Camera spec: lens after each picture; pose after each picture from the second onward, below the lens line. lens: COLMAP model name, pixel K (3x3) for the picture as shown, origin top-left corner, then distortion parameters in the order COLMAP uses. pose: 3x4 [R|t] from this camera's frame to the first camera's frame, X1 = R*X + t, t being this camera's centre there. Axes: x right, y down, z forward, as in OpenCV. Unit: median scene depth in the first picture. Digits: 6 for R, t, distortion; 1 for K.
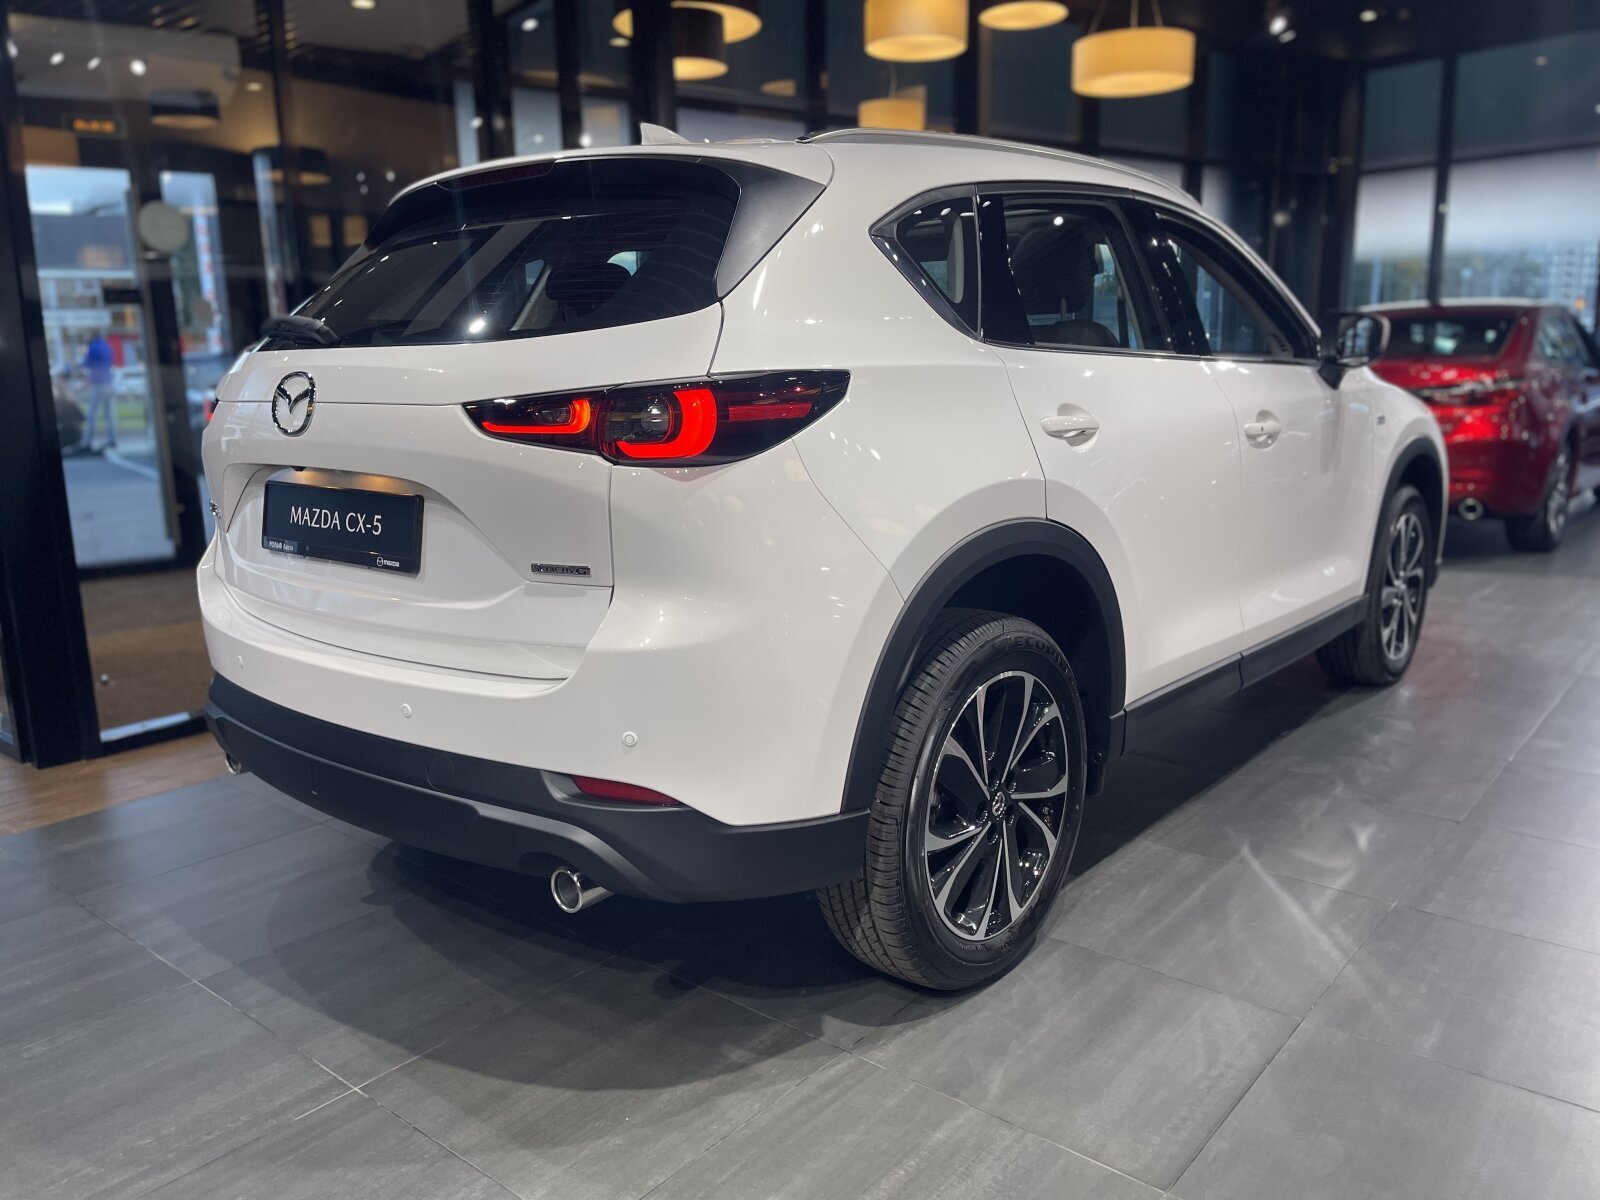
lens RADIAL K [[1223.6, 0, 800.0], [0, 1223.6, 600.0], [0, 0, 1]] dist [0.055505, -0.083627]
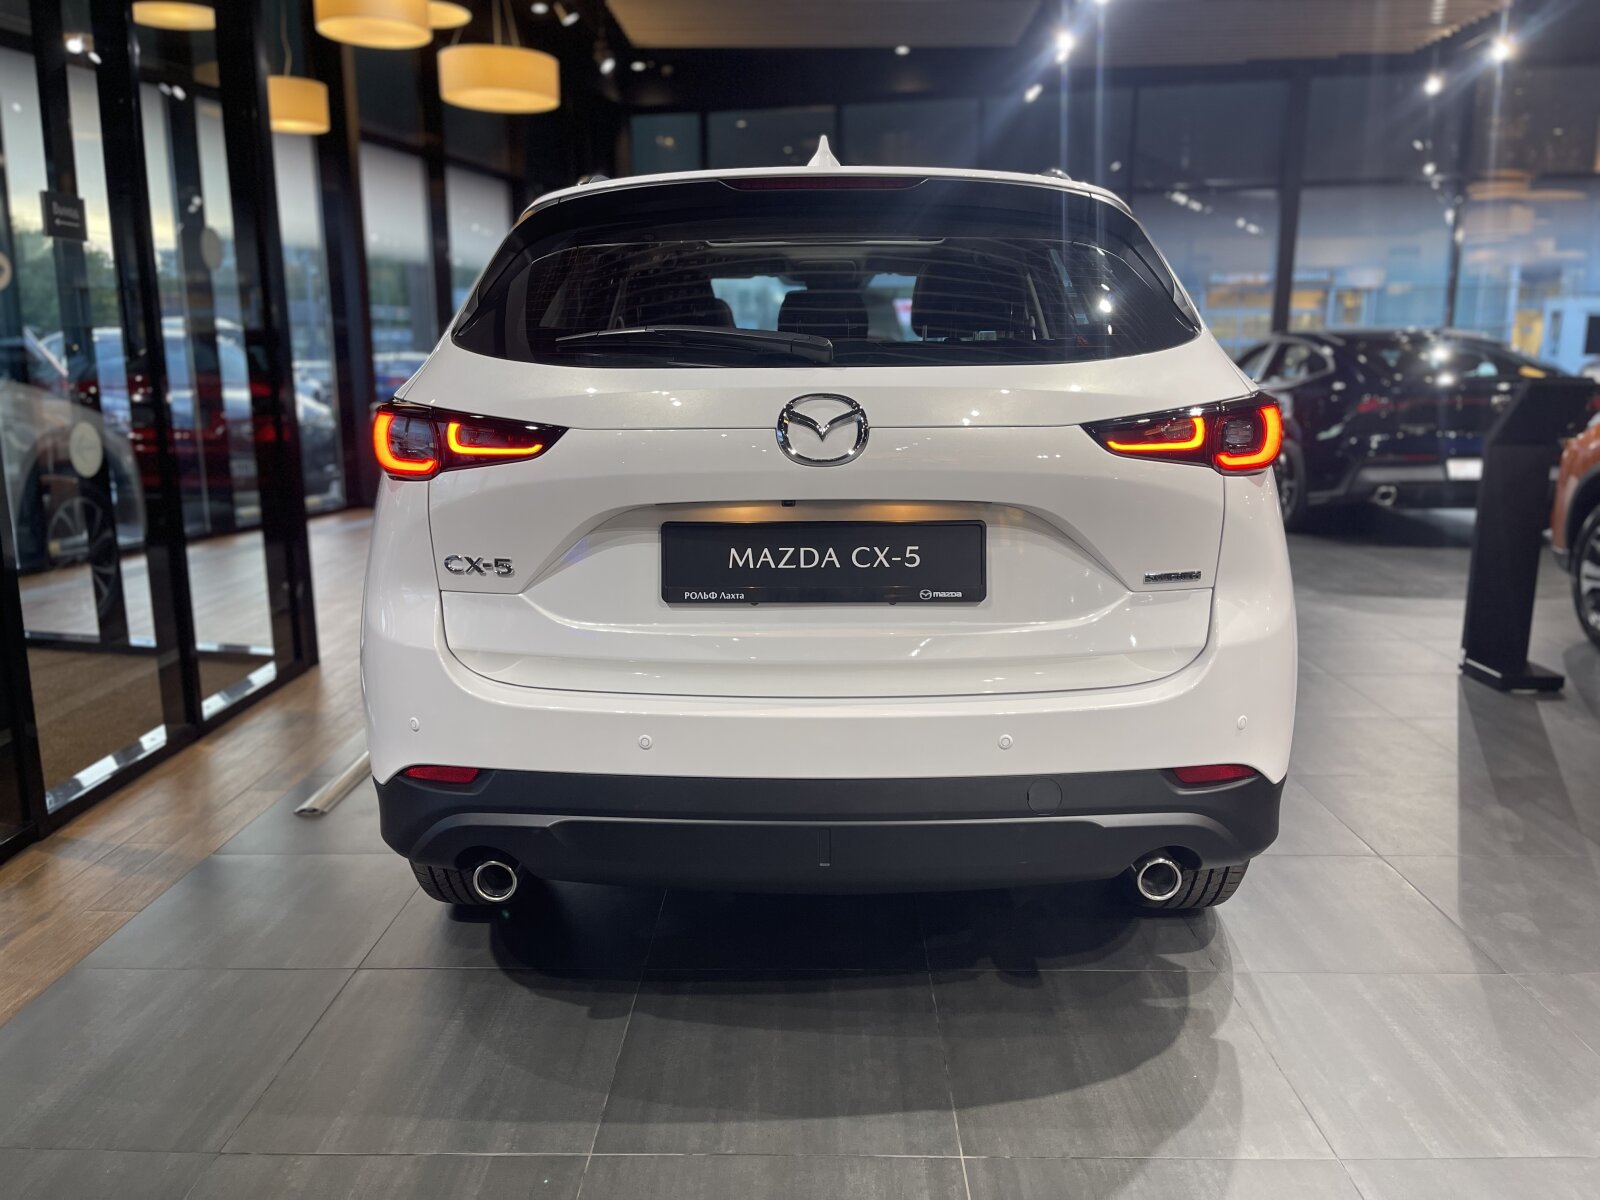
lens RADIAL K [[1223.6, 0, 800.0], [0, 1223.6, 600.0], [0, 0, 1]] dist [0.055505, -0.083627]
pose [[0.778940, -0.107316, 0.617847, -0.973989], [0.112549, 0.993174, 0.030615, -0.065184], [-0.616916, 0.045691, 0.785702, 0.317233]]
